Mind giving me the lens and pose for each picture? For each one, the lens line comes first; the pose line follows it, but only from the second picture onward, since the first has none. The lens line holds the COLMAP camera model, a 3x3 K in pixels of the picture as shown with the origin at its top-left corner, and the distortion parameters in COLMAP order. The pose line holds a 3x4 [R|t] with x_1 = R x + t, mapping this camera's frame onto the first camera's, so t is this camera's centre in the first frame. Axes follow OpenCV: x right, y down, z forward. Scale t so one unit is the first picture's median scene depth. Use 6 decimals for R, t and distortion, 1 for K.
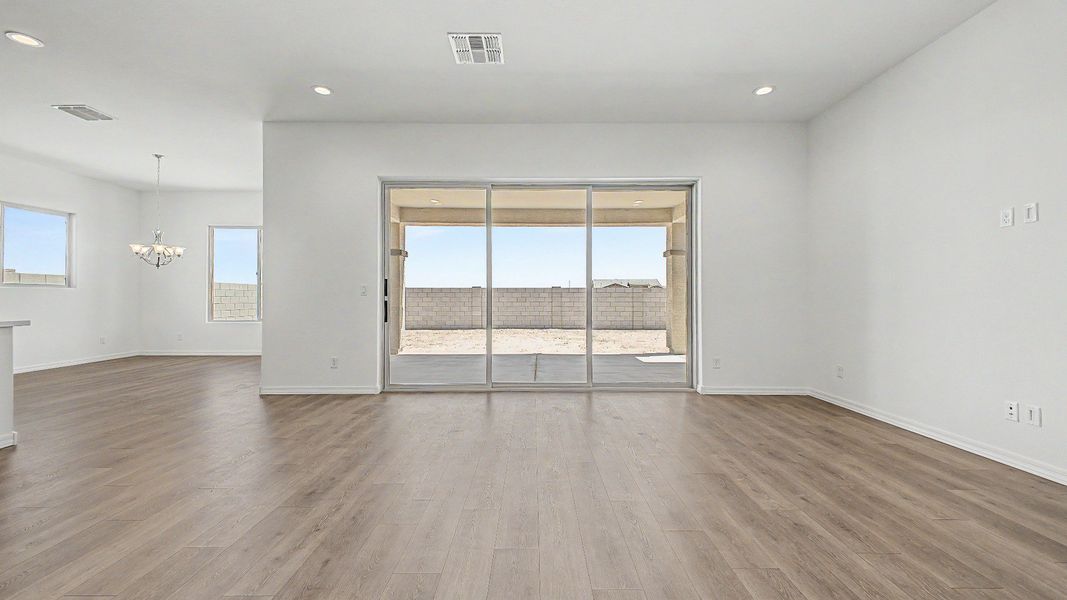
lens RADIAL K [[417.9, 0, 533.2], [0, 417.9, 297.9], [0, 0, 1]] dist [0.009623, -0.000257]
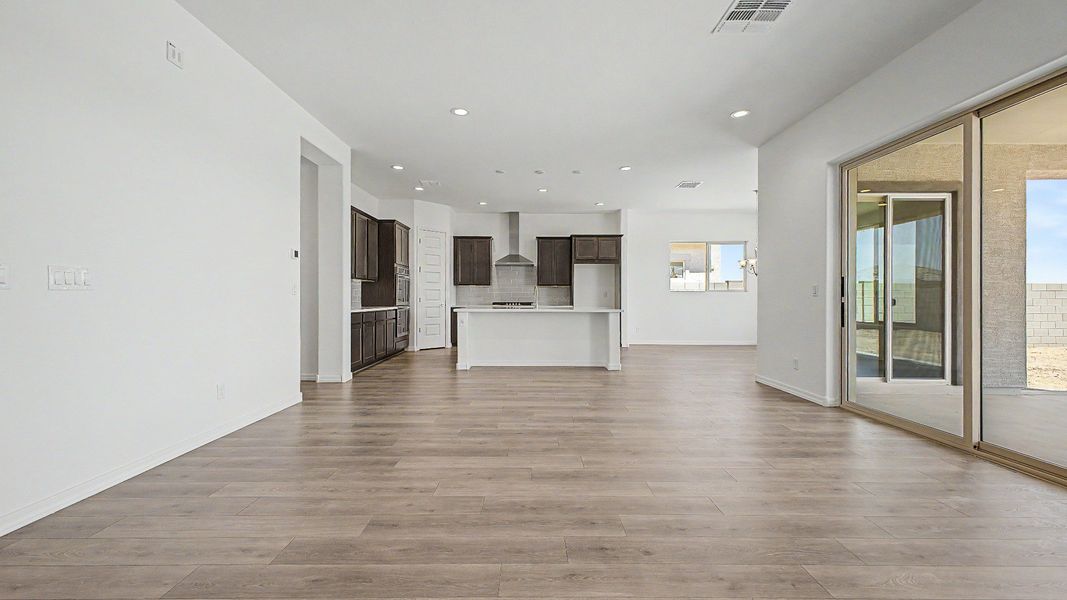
lens RADIAL K [[417.9, 0, 534.3], [0, 417.9, 301.2], [0, 0, 1]] dist [0.009623, -0.000257]
pose [[0.017179, 0.005416, -0.999838, 0.515212], [-0.002840, 0.999982, 0.005368, 0.001745], [0.999848, 0.002747, 0.017195, 0.363616]]
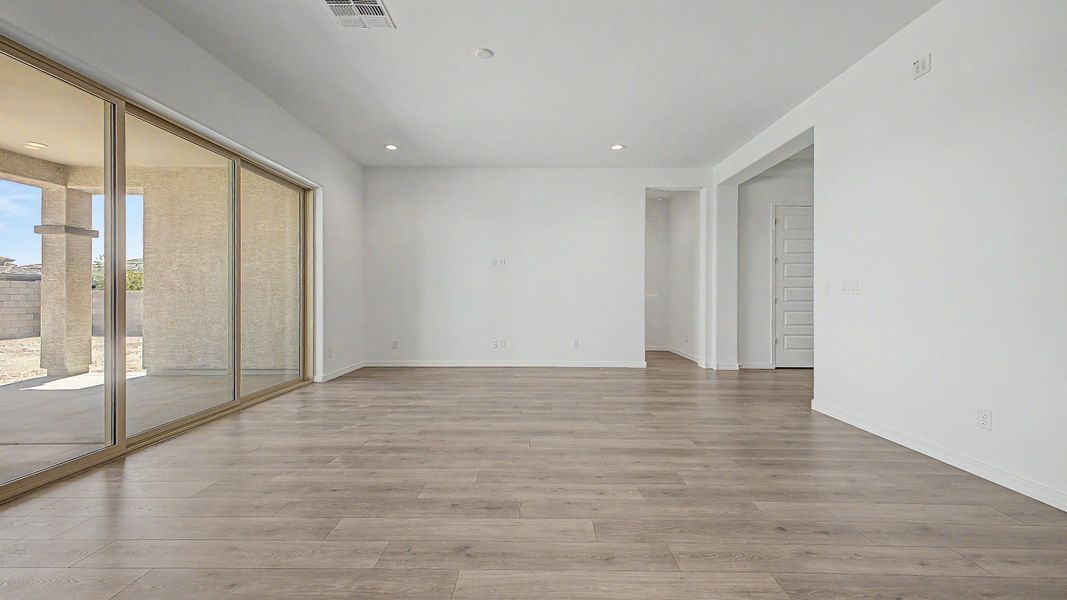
lens RADIAL K [[417.9, 0, 525.1], [0, 417.9, 296.2], [0, 0, 1]] dist [0.009623, -0.000257]
pose [[0.020879, -0.000057, 0.999782, -0.697348], [-0.003452, 0.999994, 0.000129, -0.001455], [-0.999776, -0.003454, 0.020879, 0.434979]]
